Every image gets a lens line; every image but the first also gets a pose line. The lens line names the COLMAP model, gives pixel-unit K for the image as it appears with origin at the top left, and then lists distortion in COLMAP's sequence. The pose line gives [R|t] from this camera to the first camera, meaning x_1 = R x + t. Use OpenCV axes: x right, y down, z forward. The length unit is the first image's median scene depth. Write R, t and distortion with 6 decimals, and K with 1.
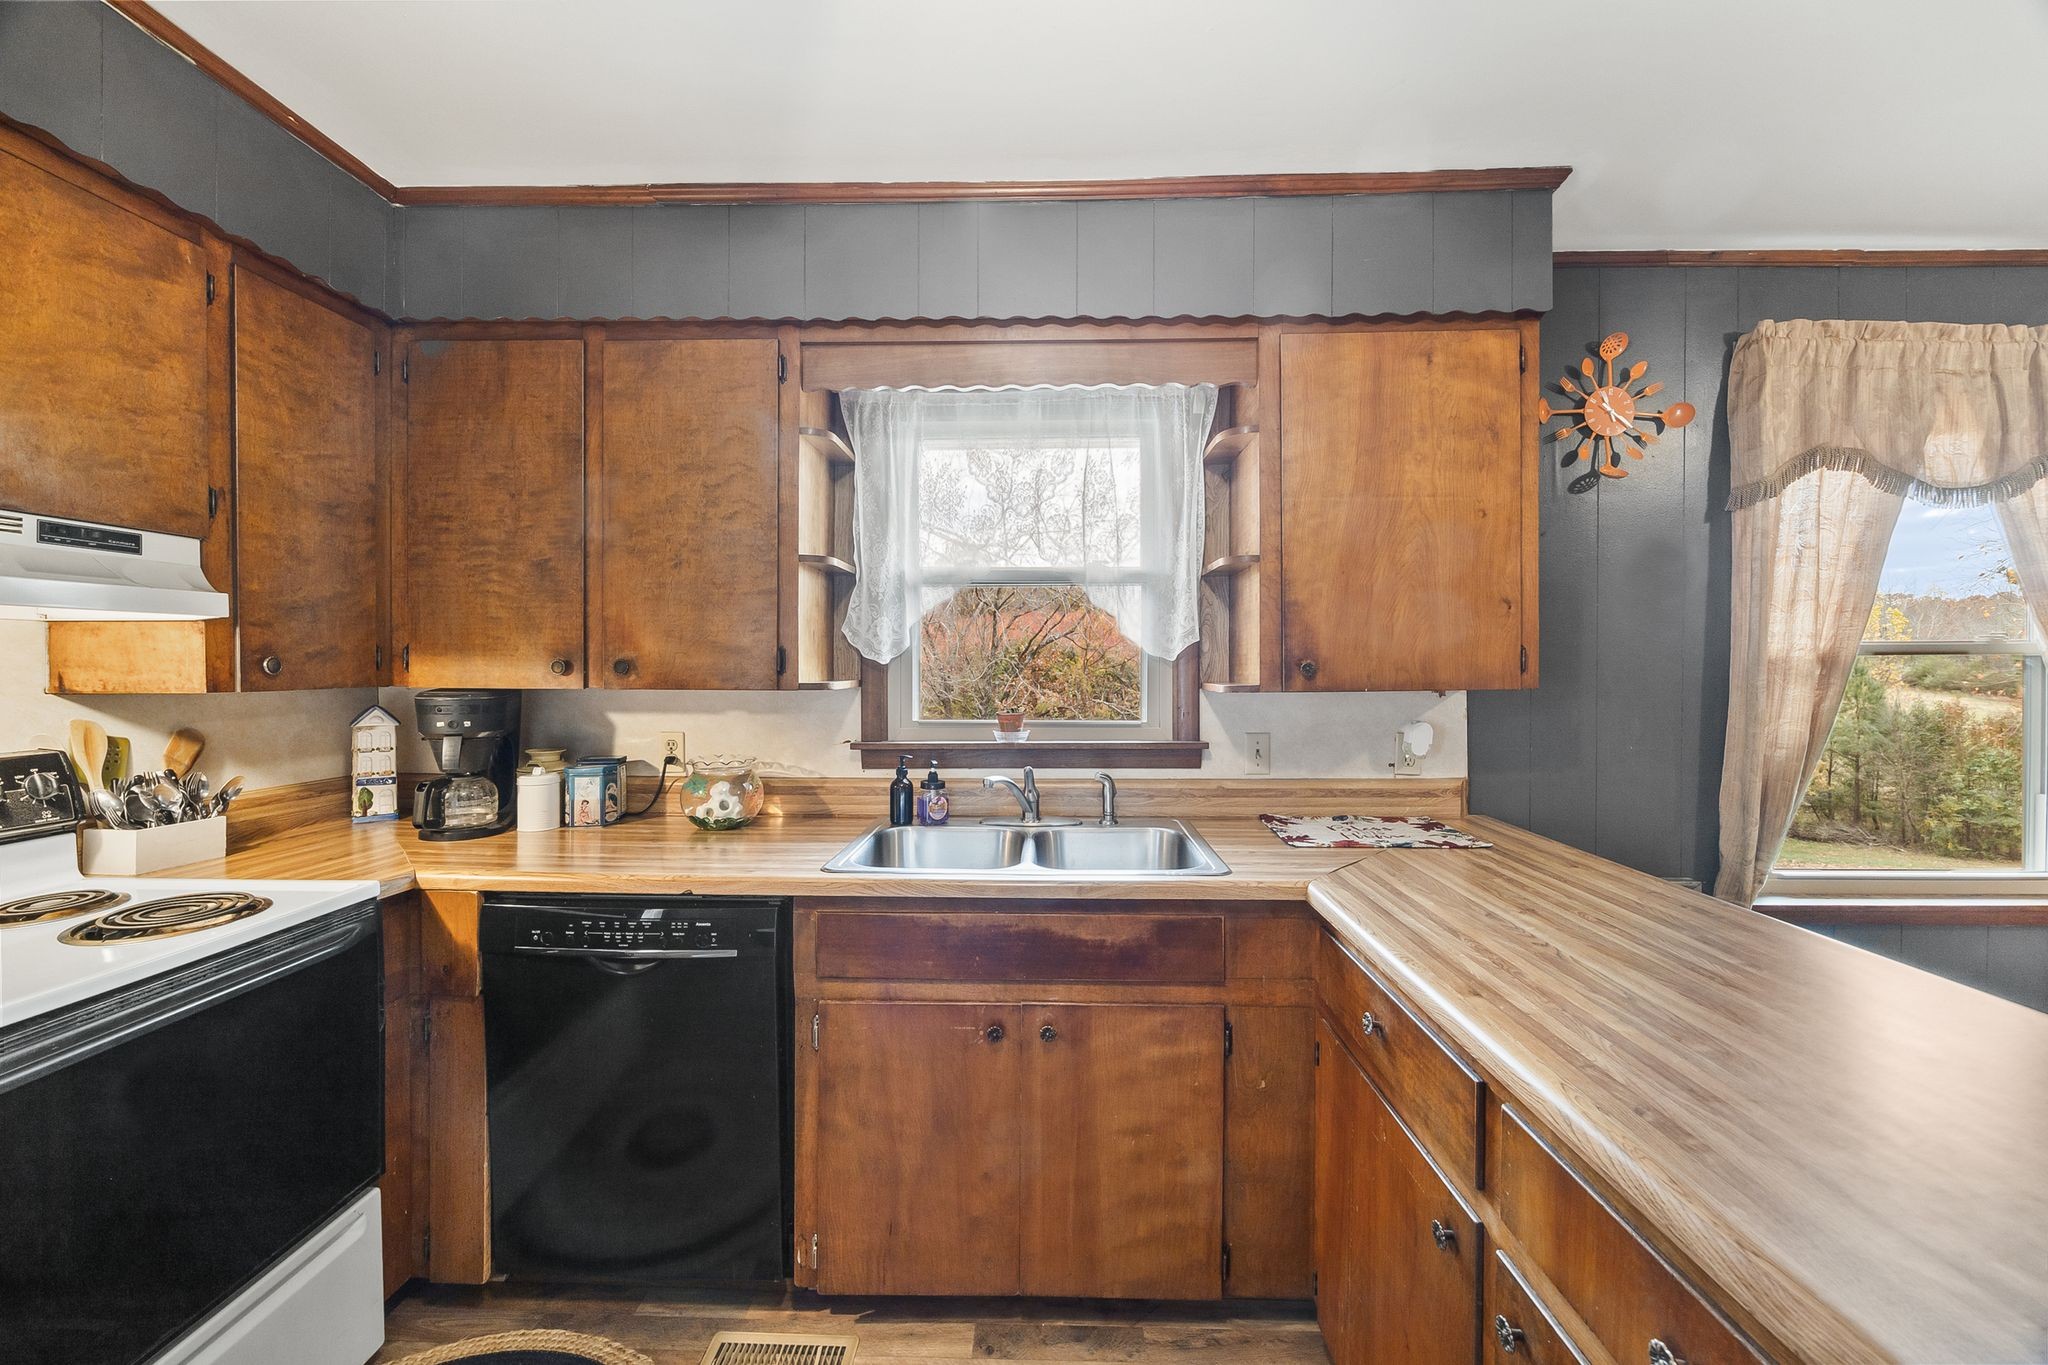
lens RADIAL K [[787.3, 0, 1021.4], [0, 787.3, 676.7], [0, 0, 1]] dist [-0.002701, -0.000620]
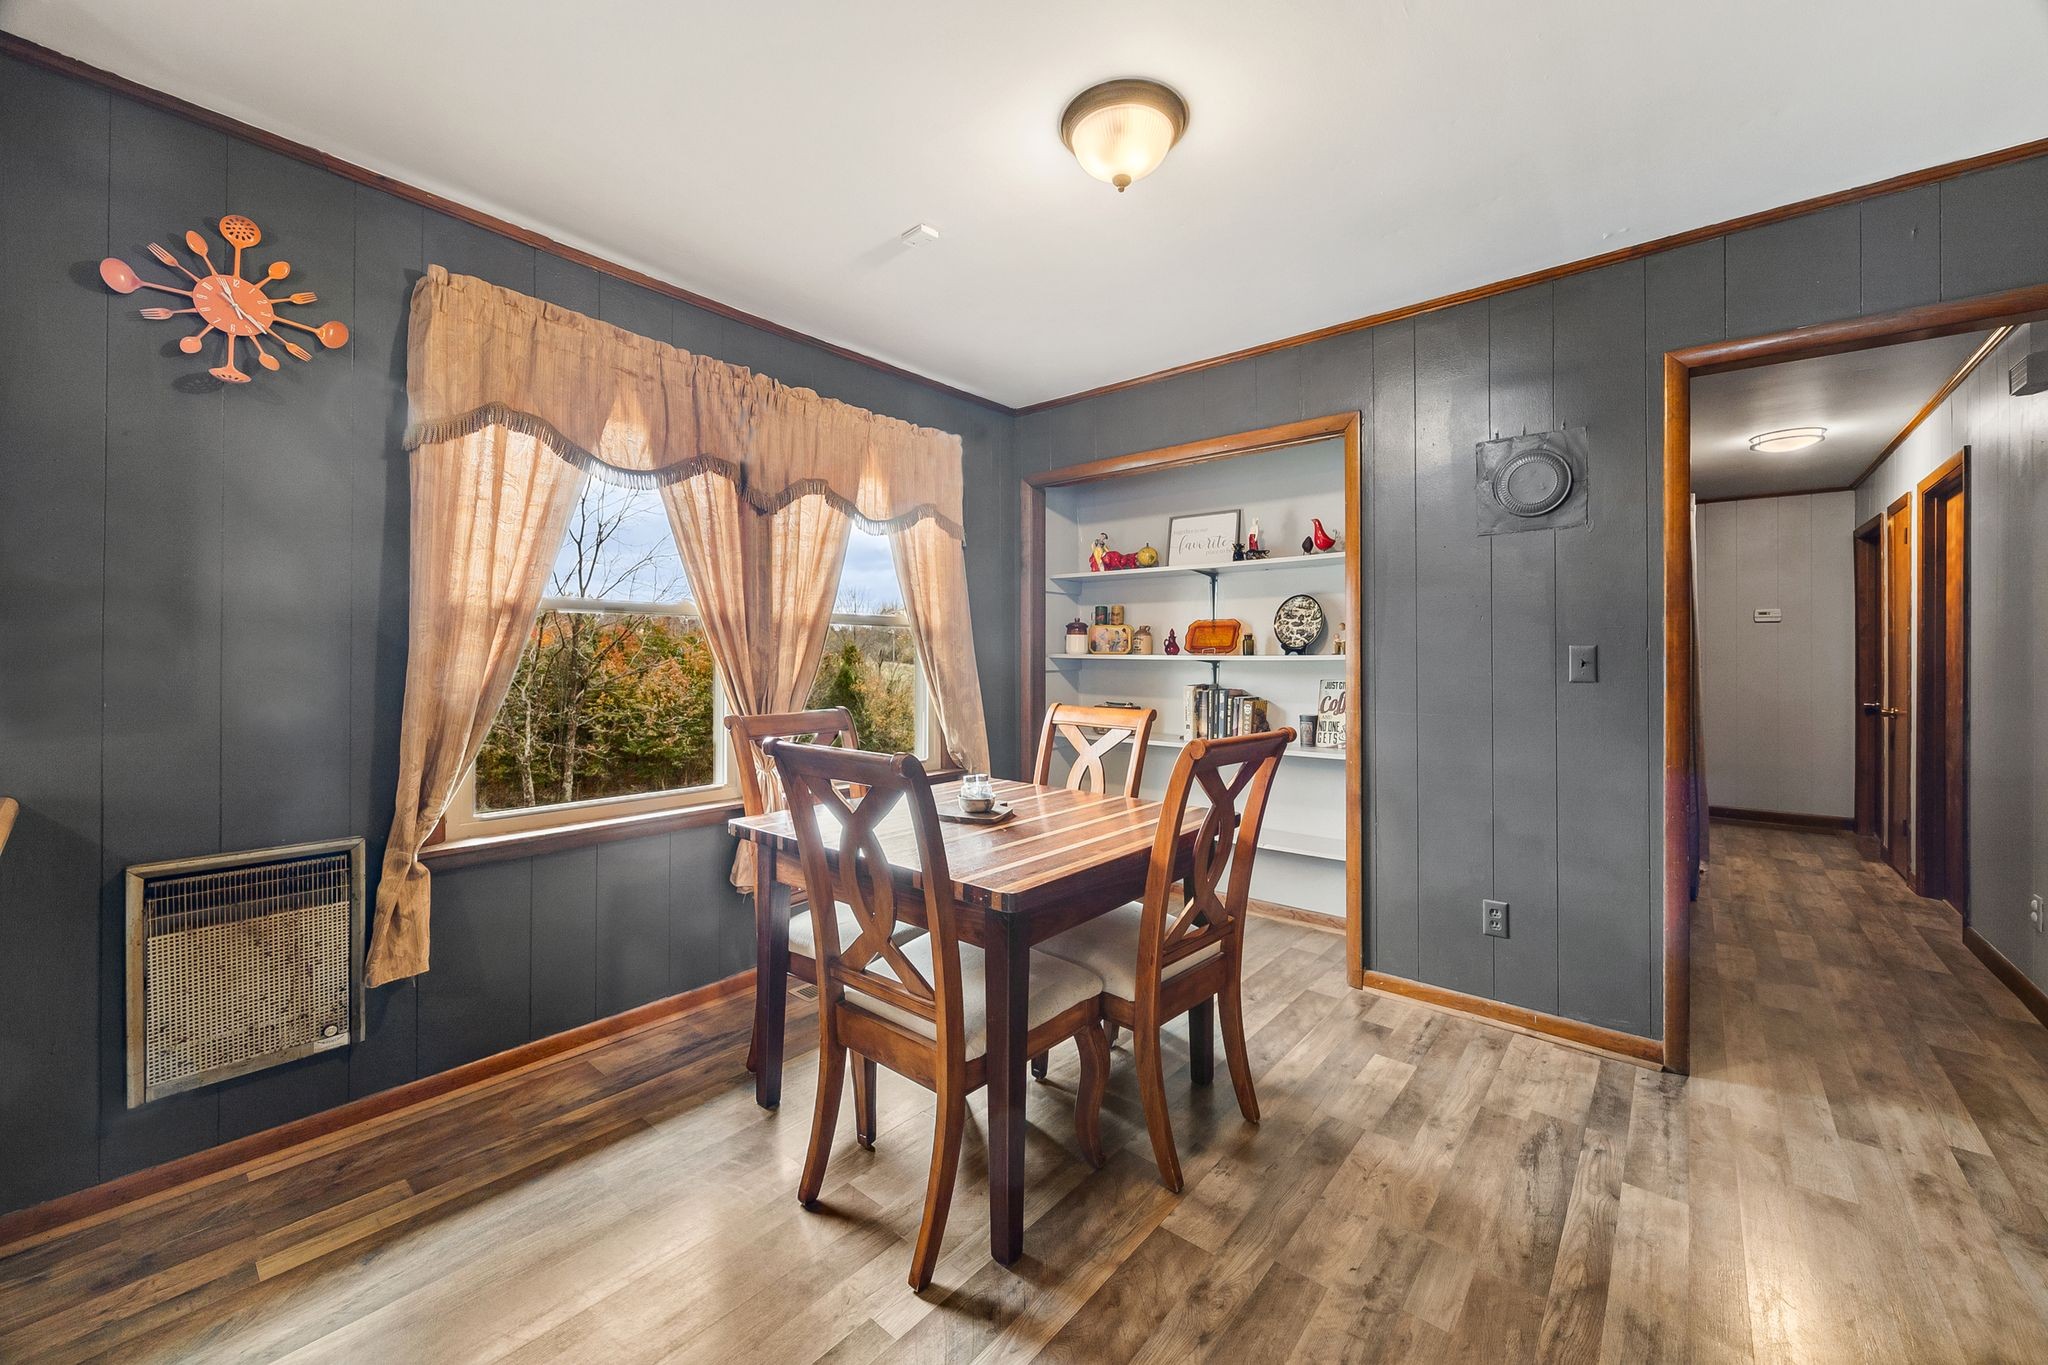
lens RADIAL K [[787.3, 0, 1021.9], [0, 787.3, 664.7], [0, 0, 1]] dist [-0.002701, -0.000620]
pose [[0.611345, -0.003621, 0.791356, 0.610474], [0.011788, 0.999920, -0.004532, 0.066827], [-0.791277, 0.012099, 0.611338, -0.194028]]
